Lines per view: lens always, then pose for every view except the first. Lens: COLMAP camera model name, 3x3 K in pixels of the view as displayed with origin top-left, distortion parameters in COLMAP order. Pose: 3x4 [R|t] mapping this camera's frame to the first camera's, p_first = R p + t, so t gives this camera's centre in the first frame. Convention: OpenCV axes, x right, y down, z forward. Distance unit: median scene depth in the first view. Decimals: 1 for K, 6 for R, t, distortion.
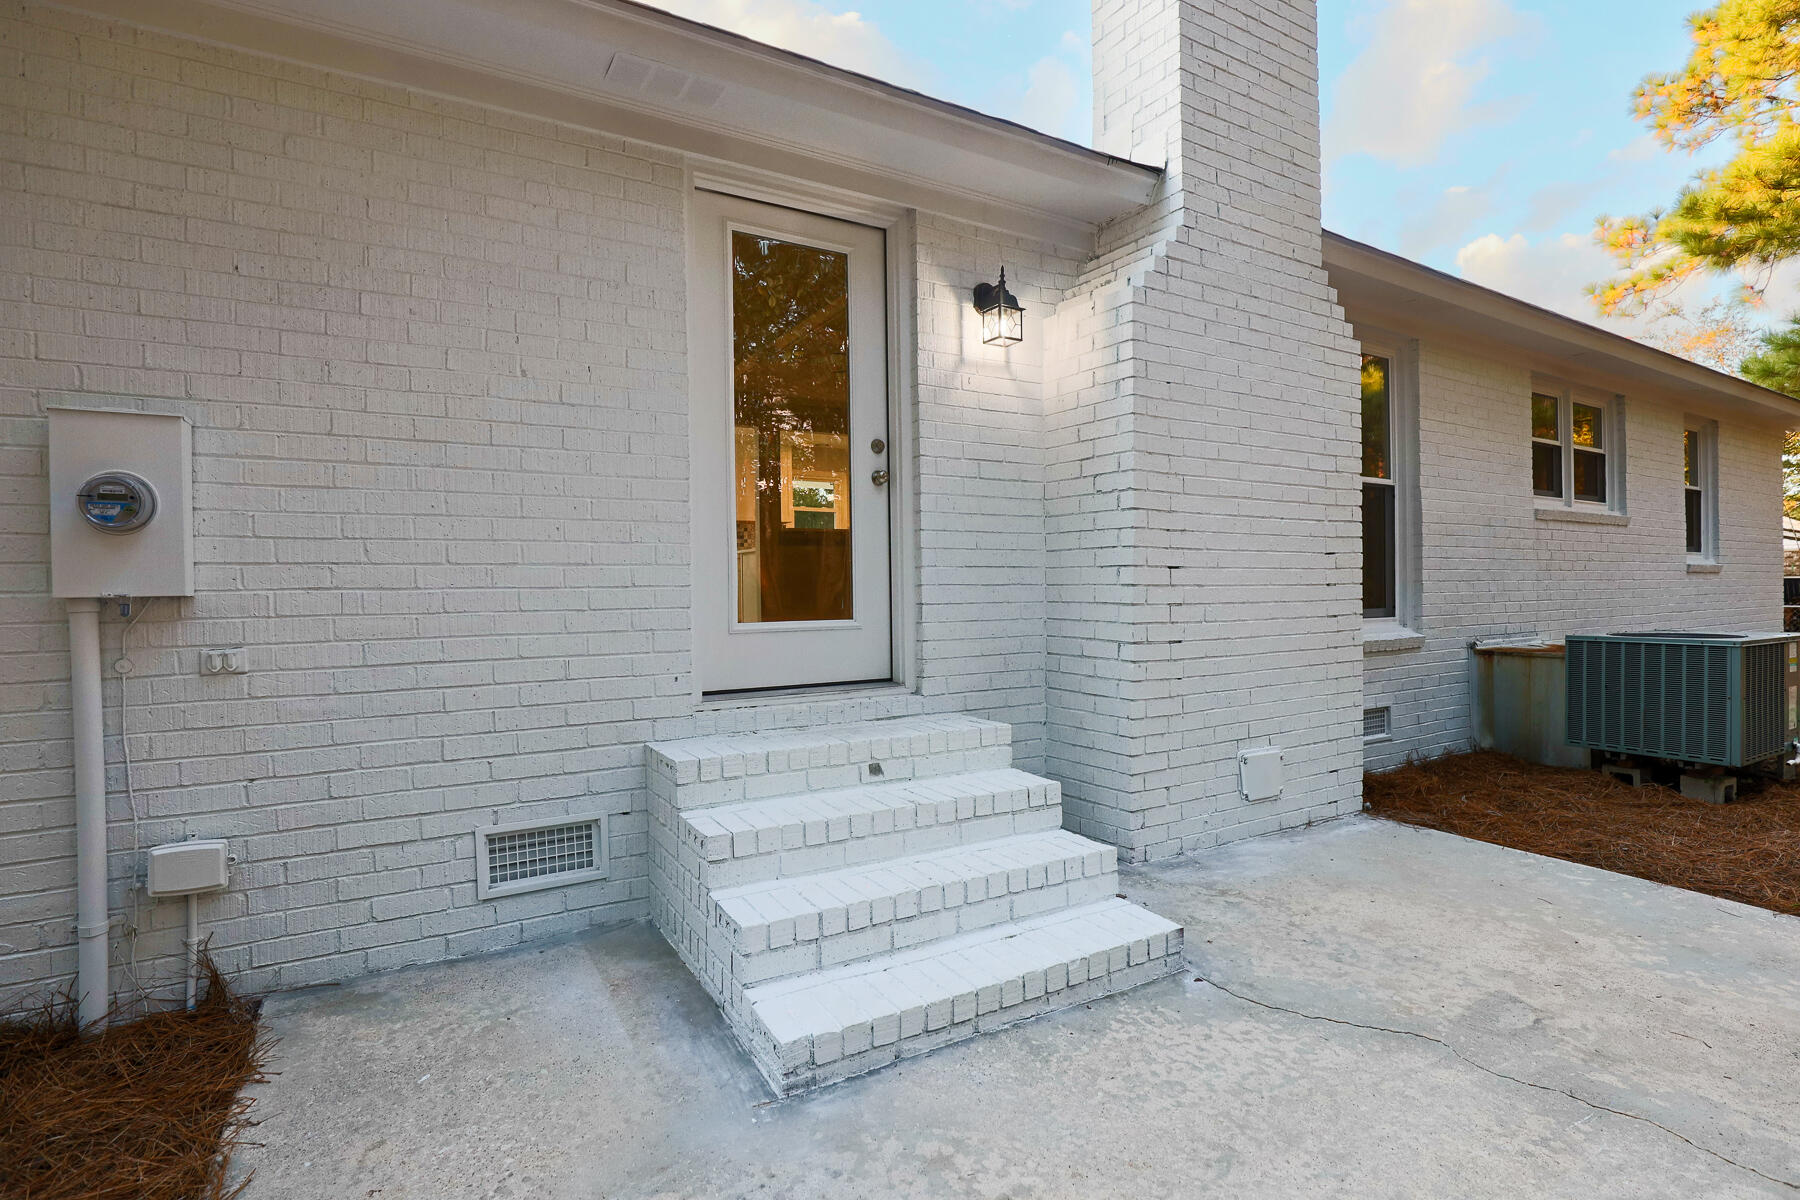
lens RADIAL K [[884.4, 0, 900.0], [0, 884.4, 600.0], [0, 0, 1]] dist [-0.028217, 0.001049]
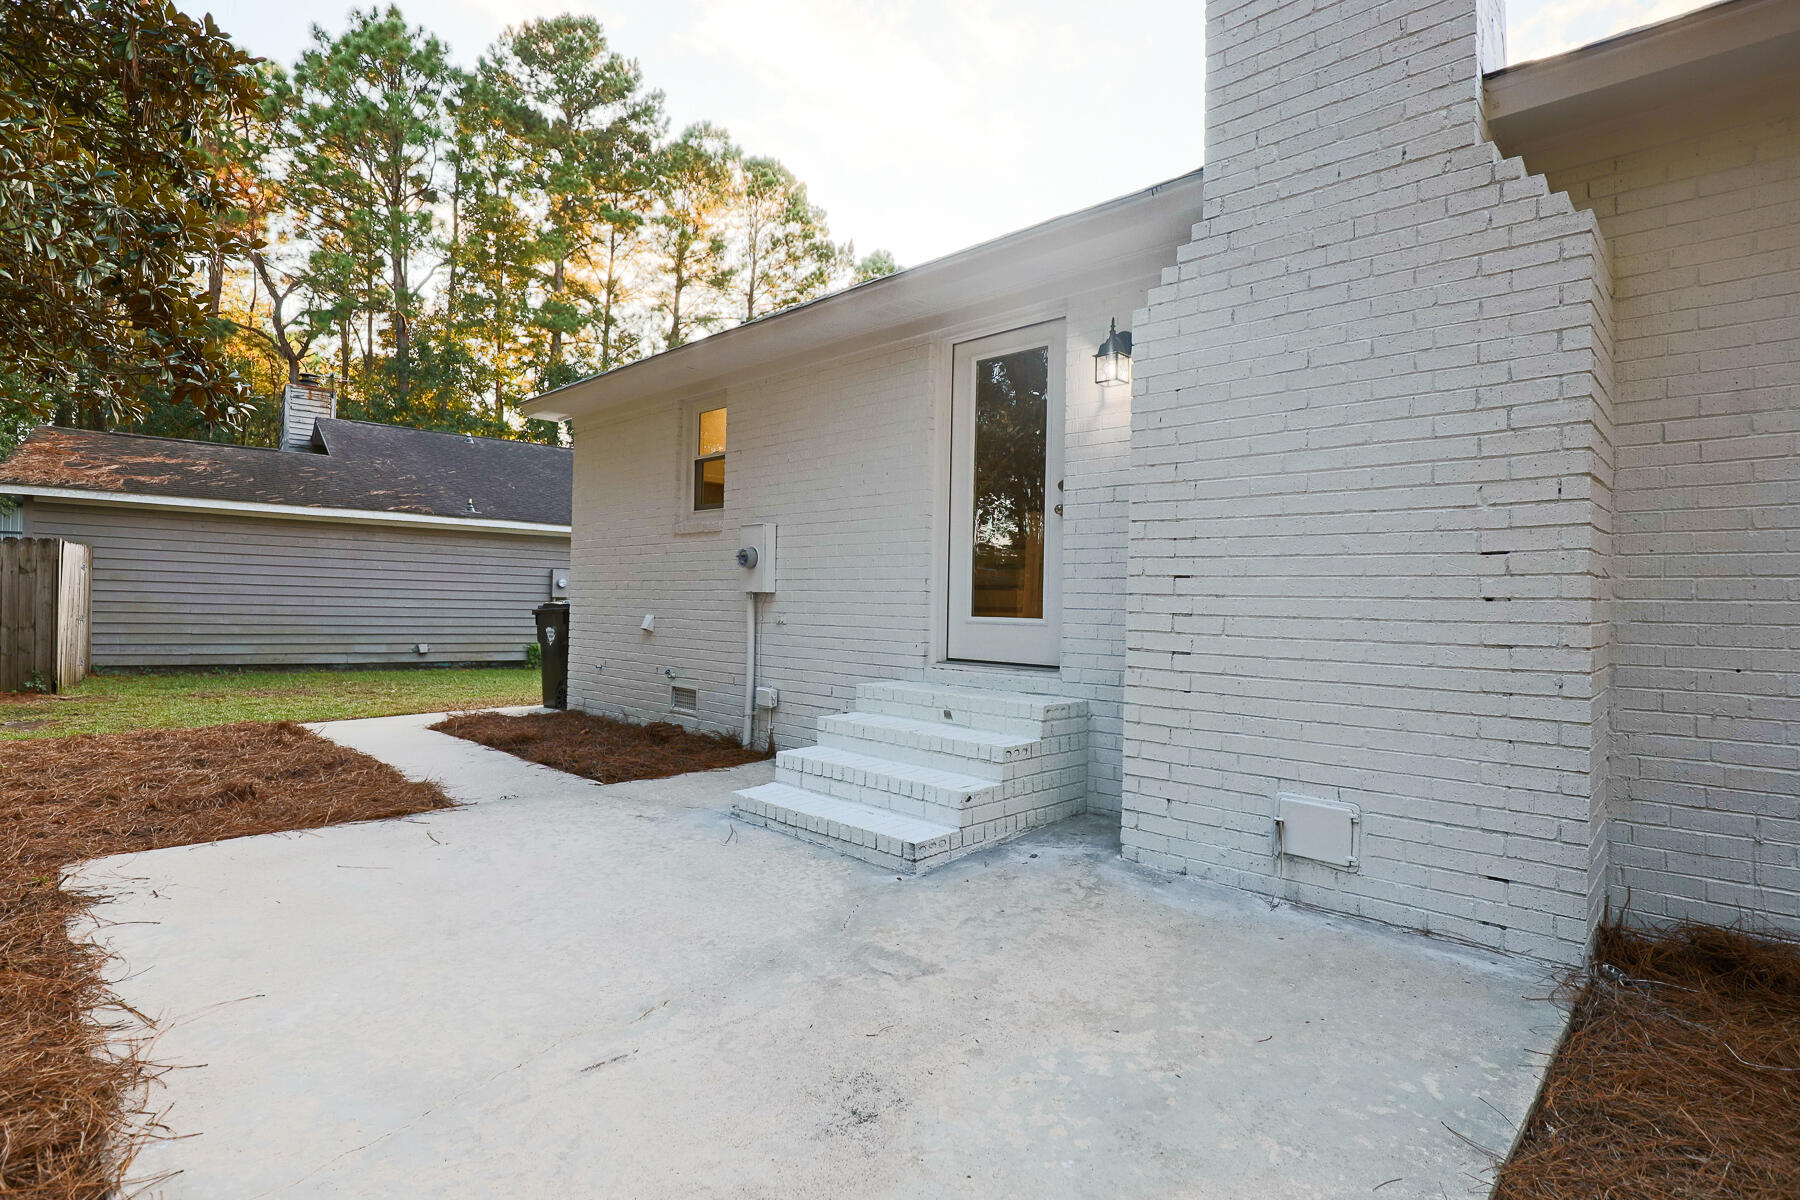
lens RADIAL K [[884.4, 0, 900.0], [0, 884.4, 600.0], [0, 0, 1]] dist [-0.028217, 0.001049]
pose [[0.260663, 0.013630, -0.965334, 1.337179], [-0.034399, 0.999397, 0.004822, -0.005858], [0.964817, 0.031950, 0.260974, 0.506797]]
